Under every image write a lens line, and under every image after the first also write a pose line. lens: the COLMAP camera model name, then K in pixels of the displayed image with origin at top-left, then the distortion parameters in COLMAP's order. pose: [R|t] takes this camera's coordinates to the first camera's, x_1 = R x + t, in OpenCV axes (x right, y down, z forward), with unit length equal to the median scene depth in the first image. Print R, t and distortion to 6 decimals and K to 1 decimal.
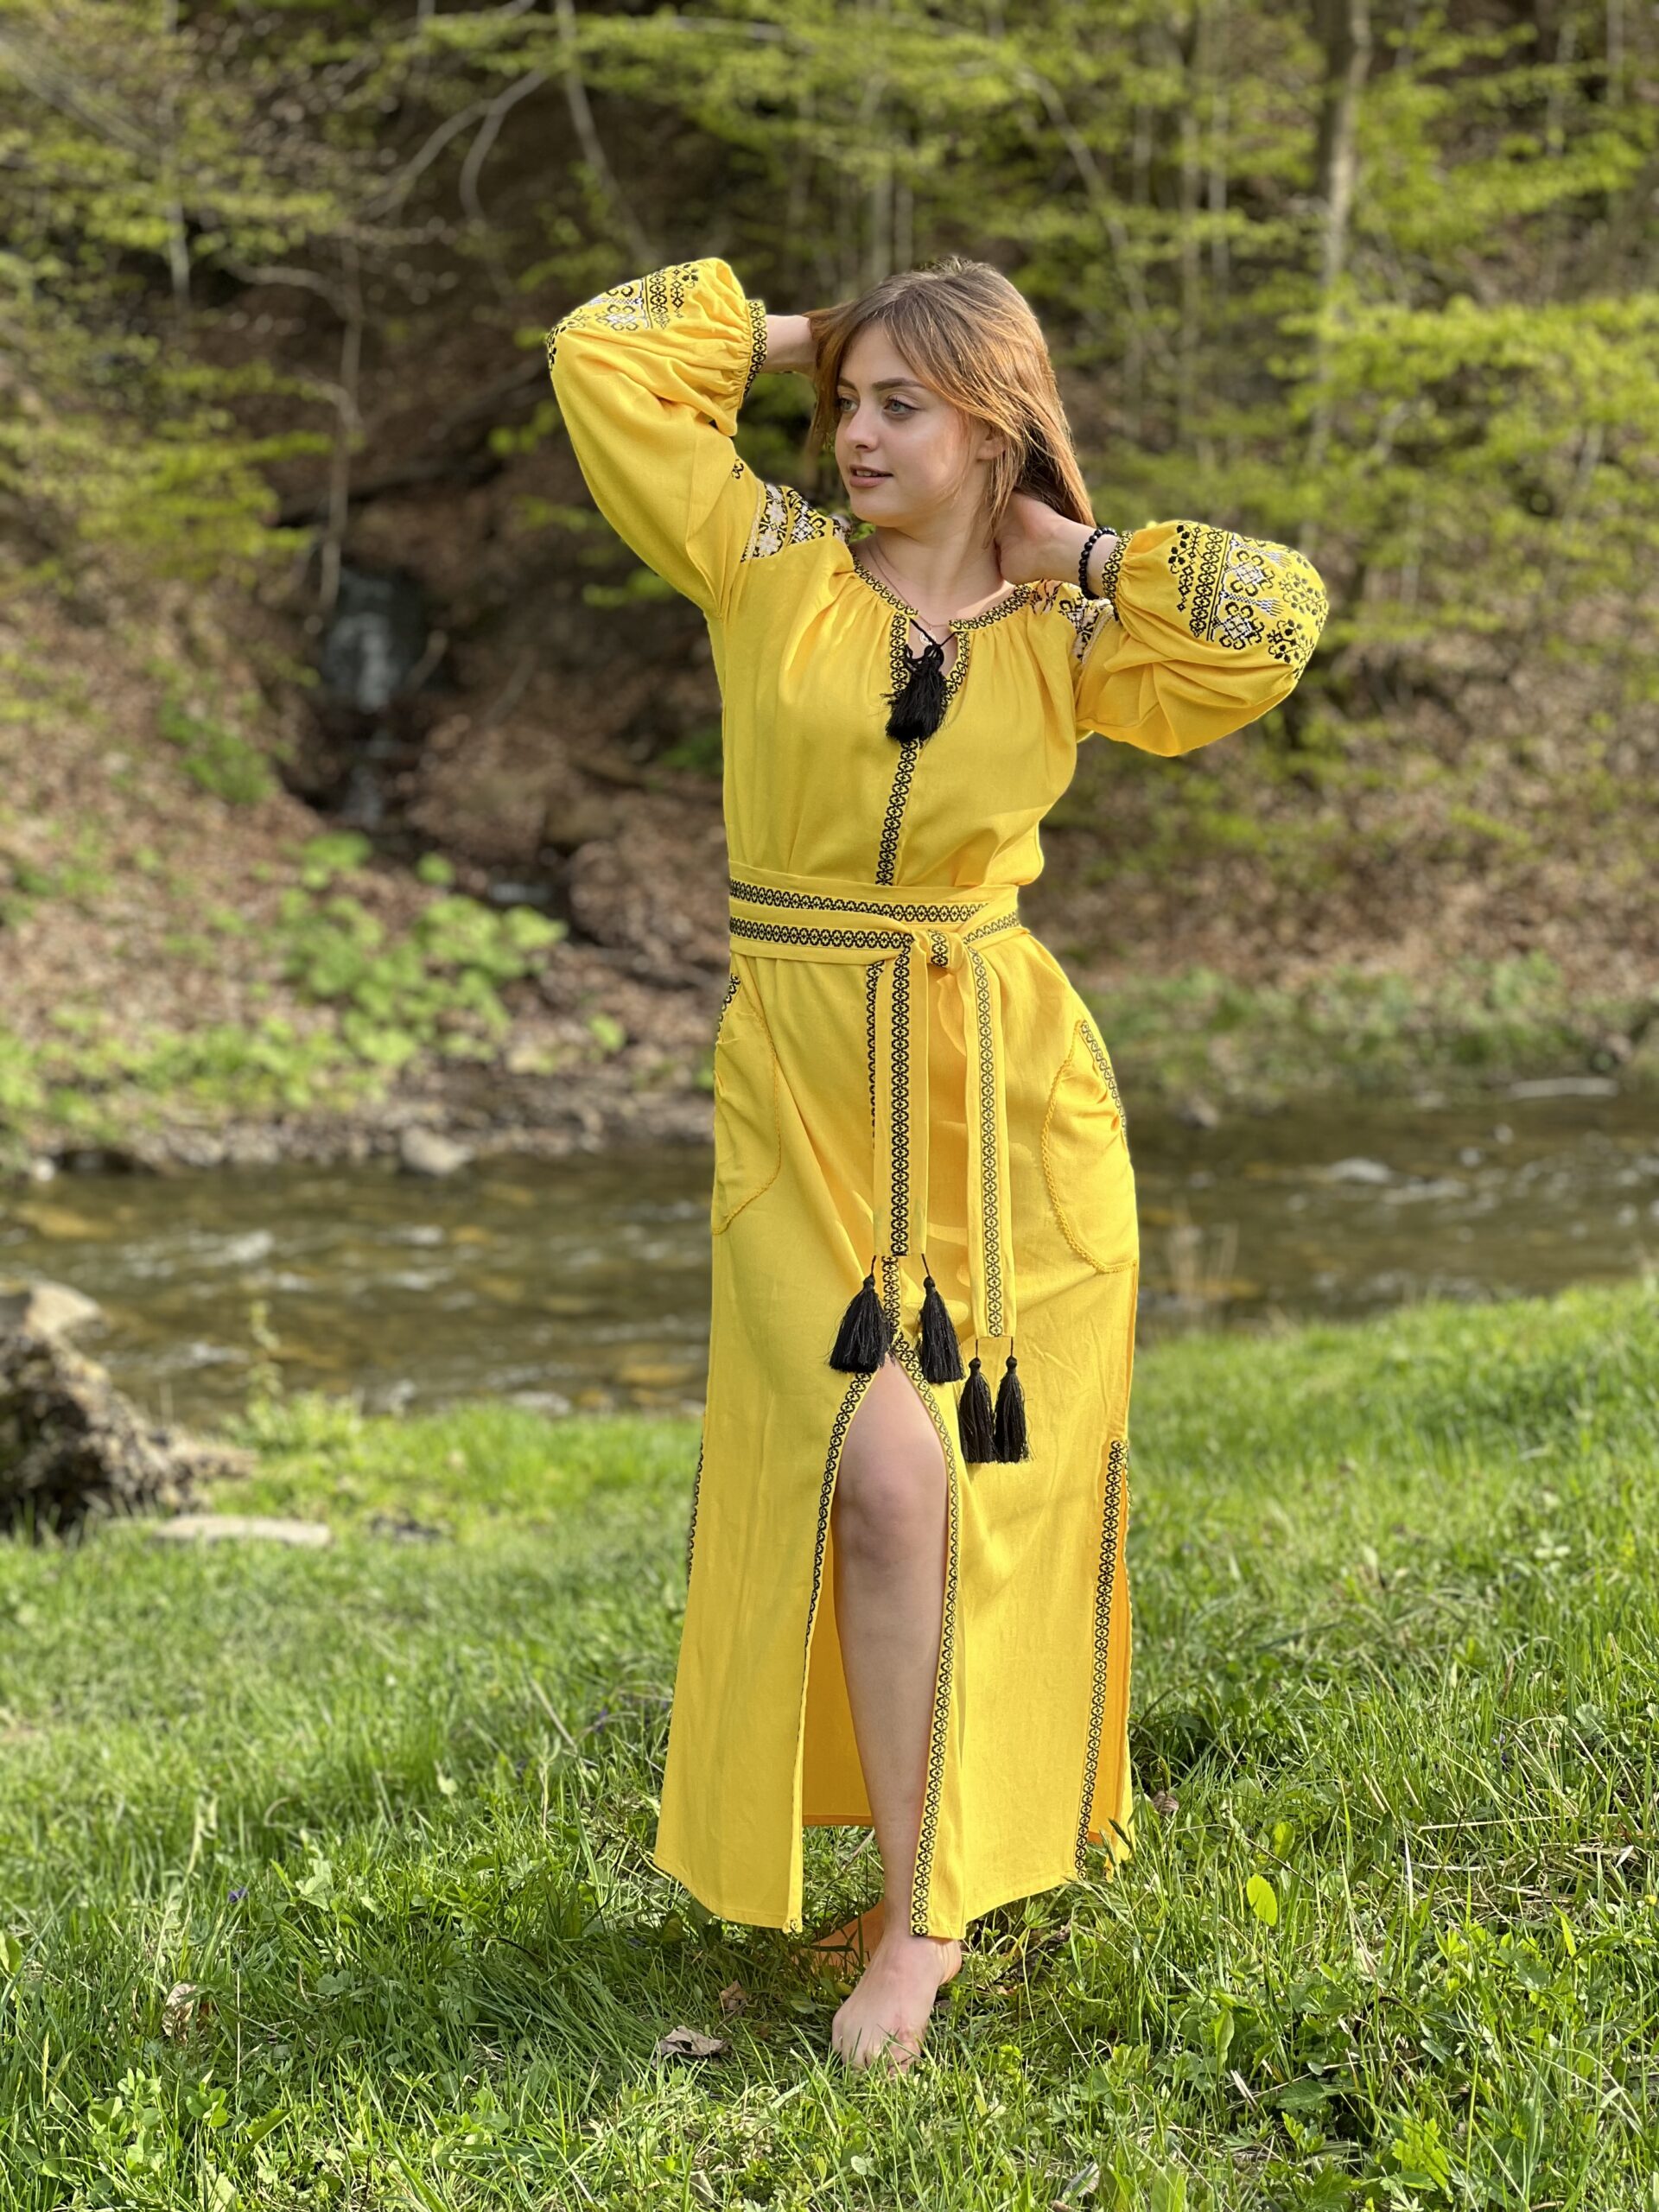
lens RADIAL K [[4916.1, 0, 829.5], [0, 4916.1, 1106.0], [0, 0, 1]] dist [0.080704, -0.213032]
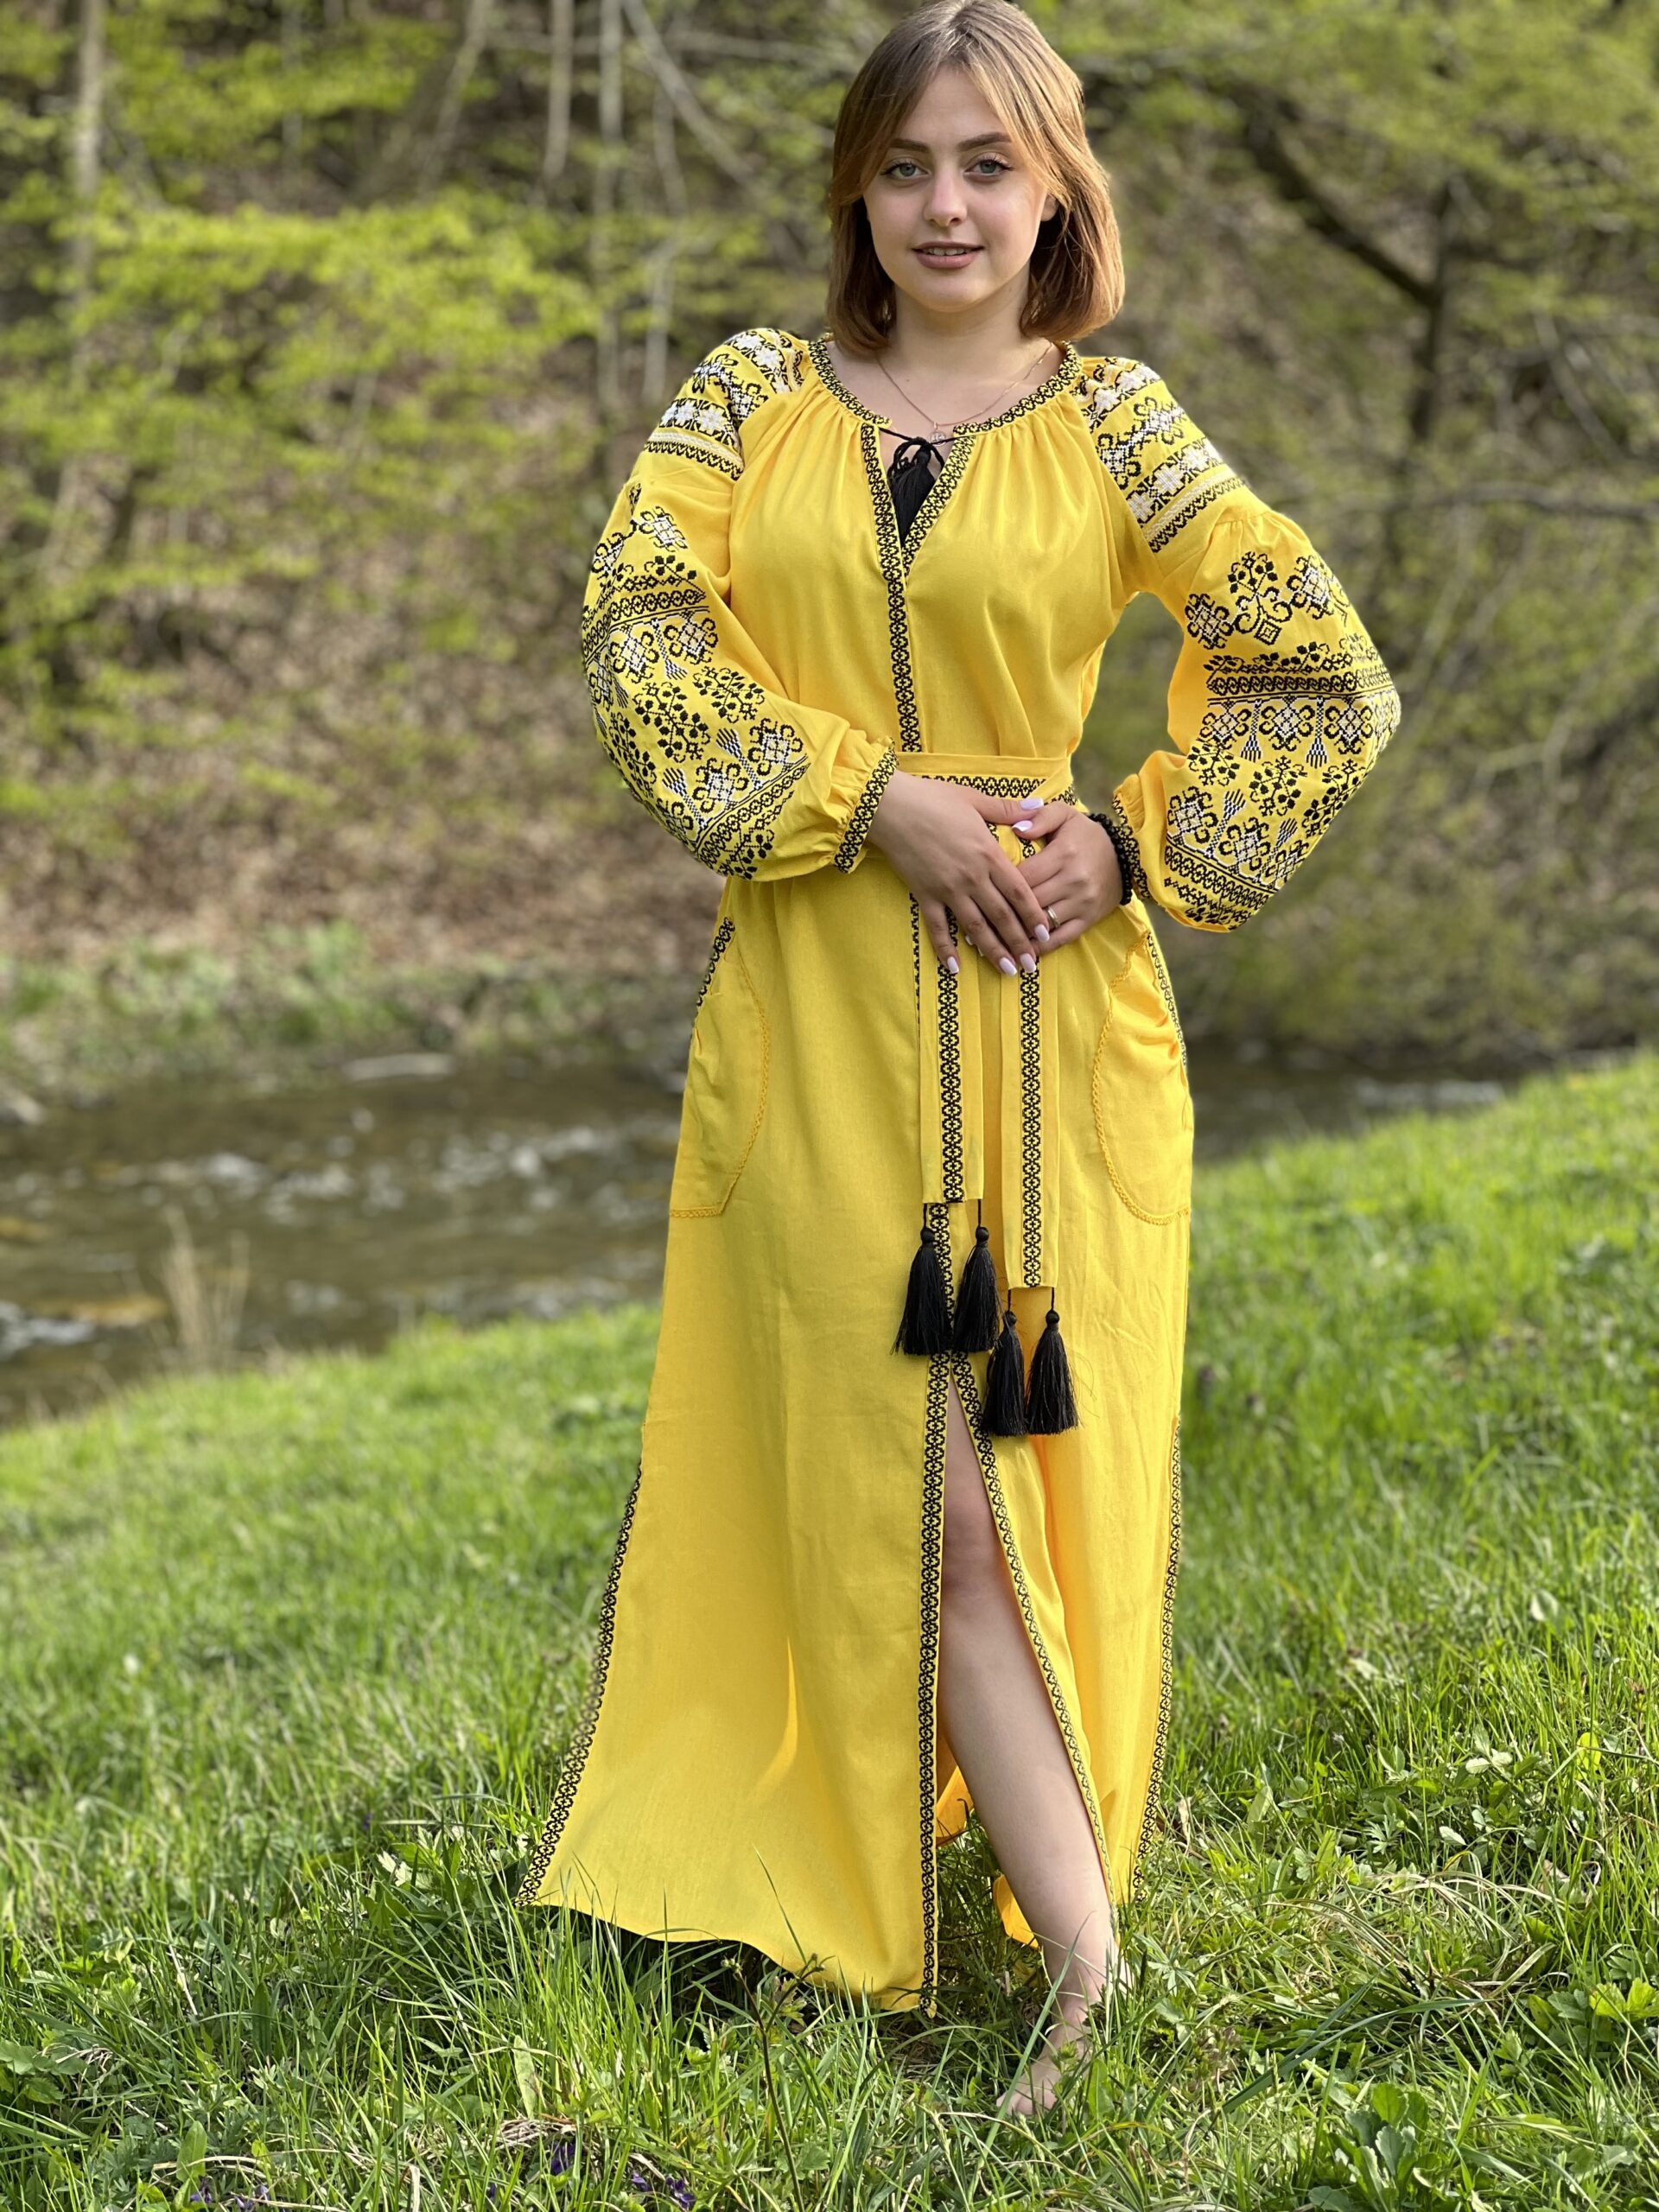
lens RADIAL K [[4916.1, 0, 829.5], [0, 4916.1, 1106.0], [0, 0, 1]] dist [0.080704, -0.213032]
pose [[0.915990, -0.039061, 0.399296, -0.142753], [0.040553, 0.999166, 0.004714, 0.002789], [-0.399147, 0.011874, 0.916810, 0.114229]]
